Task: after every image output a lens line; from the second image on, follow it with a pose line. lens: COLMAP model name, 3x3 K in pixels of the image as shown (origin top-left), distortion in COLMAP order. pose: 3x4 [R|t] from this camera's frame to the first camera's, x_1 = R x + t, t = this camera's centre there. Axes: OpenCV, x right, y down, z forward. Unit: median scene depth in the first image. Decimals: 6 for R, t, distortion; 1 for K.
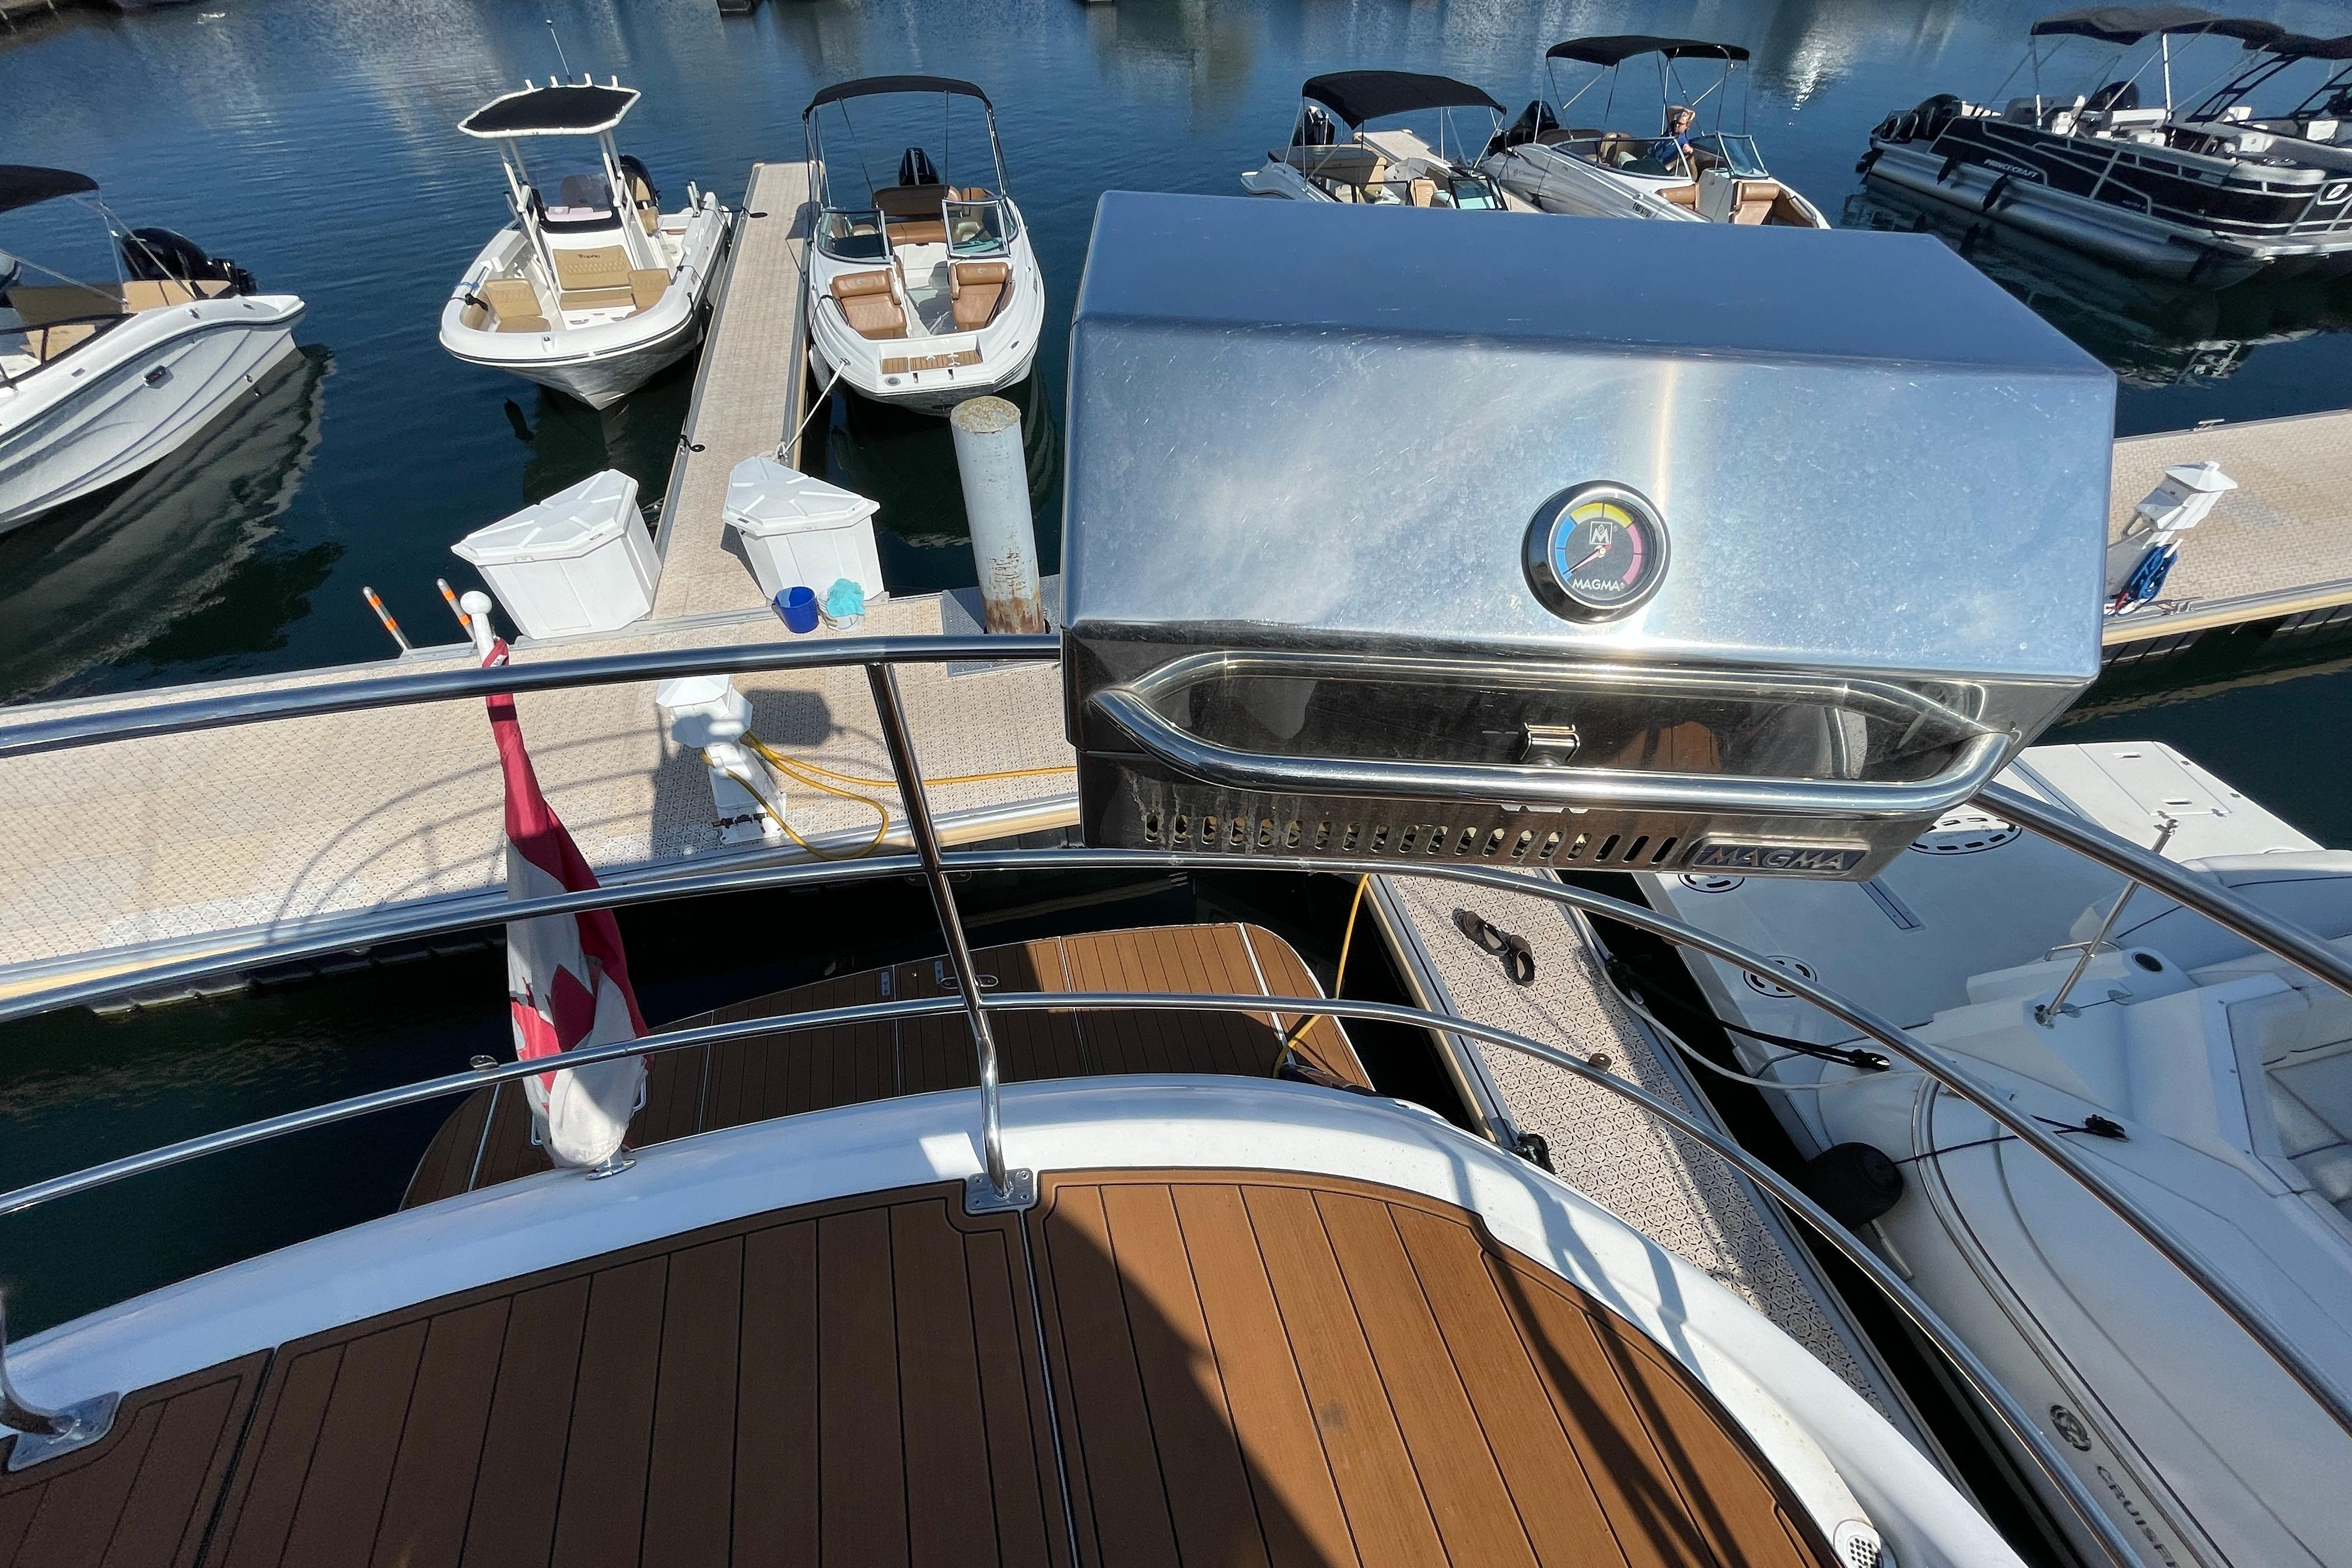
lens RADIAL K [[958.3, 0, 1186.0], [0, 958.3, 809.1], [0, 0, 1]] dist [-0.014847, 0.006075]
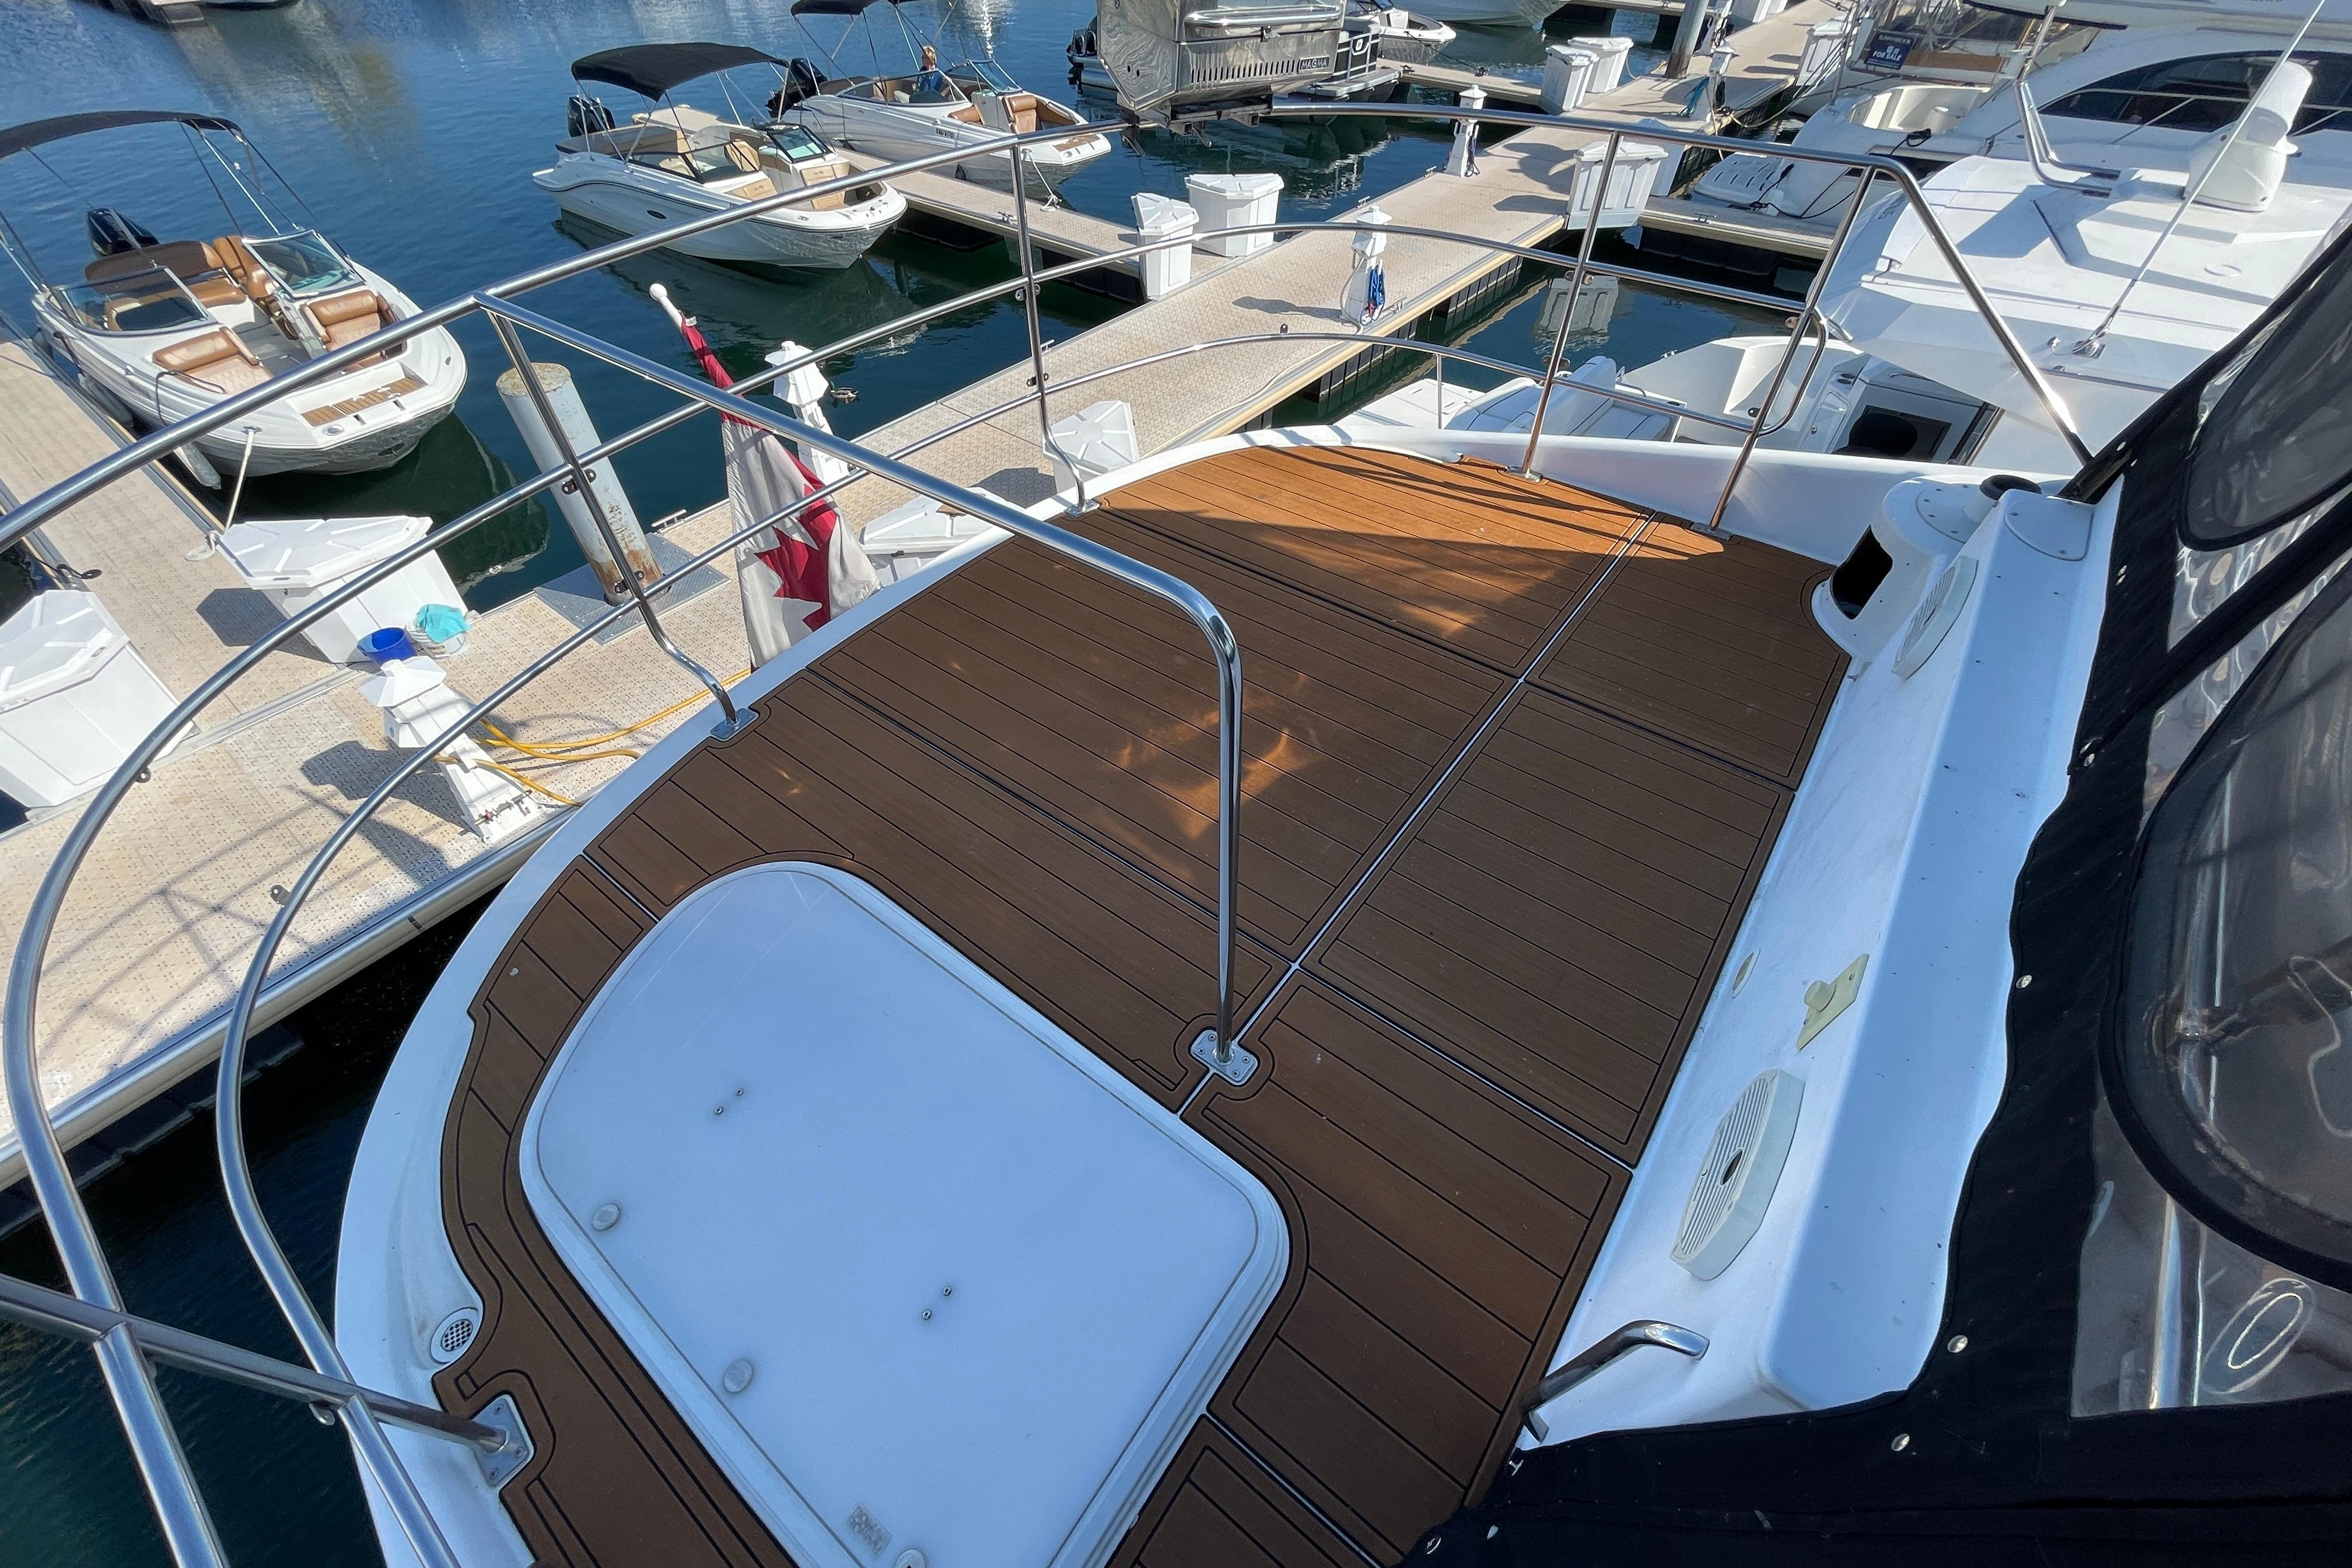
lens RADIAL K [[943.2, 0, 1181.5], [0, 943.2, 781.8], [0, 0, 1]] dist [-0.002084, -0.000144]
pose [[0.793605, -0.443358, 0.416684, -0.132493], [0.439934, 0.891220, 0.110385, 0.088534], [-0.420297, 0.095711, 0.902325, -0.100553]]
